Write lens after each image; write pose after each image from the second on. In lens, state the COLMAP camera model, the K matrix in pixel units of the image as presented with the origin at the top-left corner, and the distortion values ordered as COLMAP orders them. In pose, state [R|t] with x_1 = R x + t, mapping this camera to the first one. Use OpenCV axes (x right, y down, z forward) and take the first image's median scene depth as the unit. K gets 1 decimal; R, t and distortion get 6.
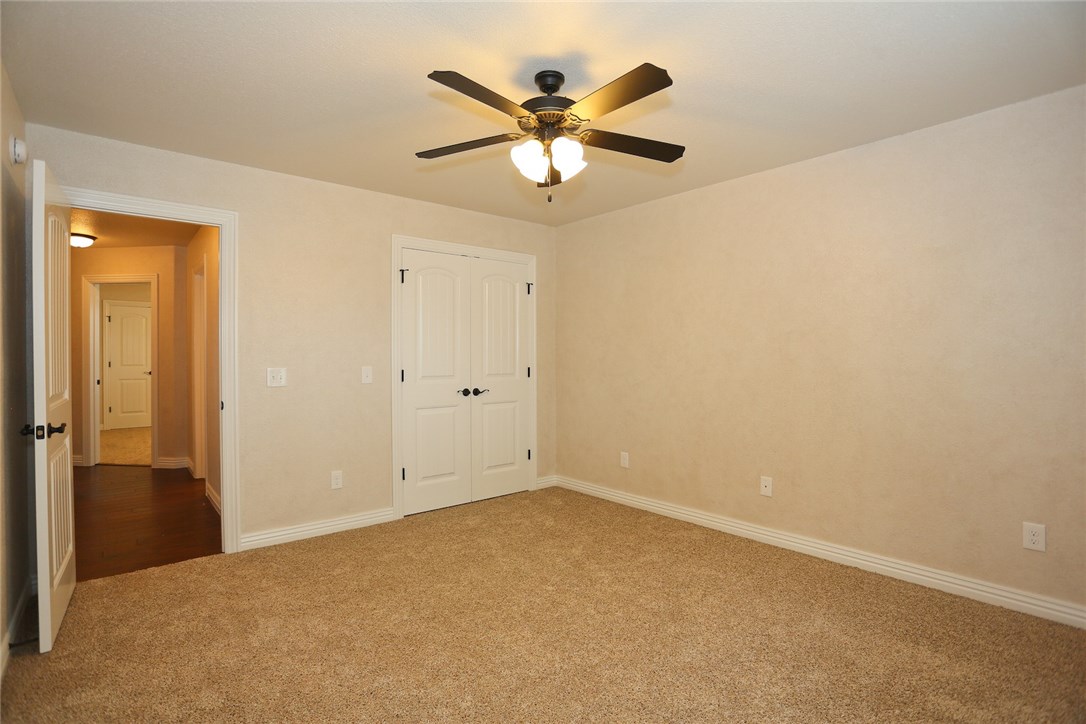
lens RADIAL K [[541.5, 0, 543.0], [0, 541.5, 362.0], [0, 0, 1]] dist [-0.045918, 0.008011]
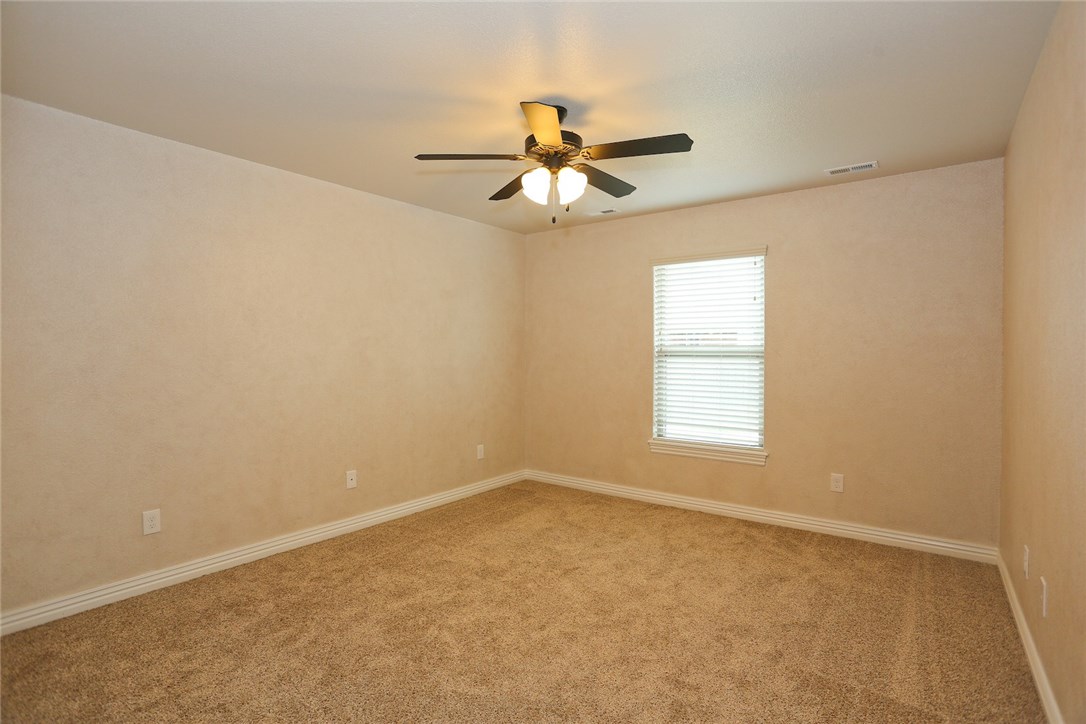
lens RADIAL K [[541.5, 0, 543.0], [0, 541.5, 362.0], [0, 0, 1]] dist [-0.045918, 0.008011]
pose [[-0.236220, -0.008752, 0.971660, -0.733669], [0.019586, 0.999713, 0.013766, -0.013612], [-0.971502, 0.022282, -0.235981, 0.874458]]
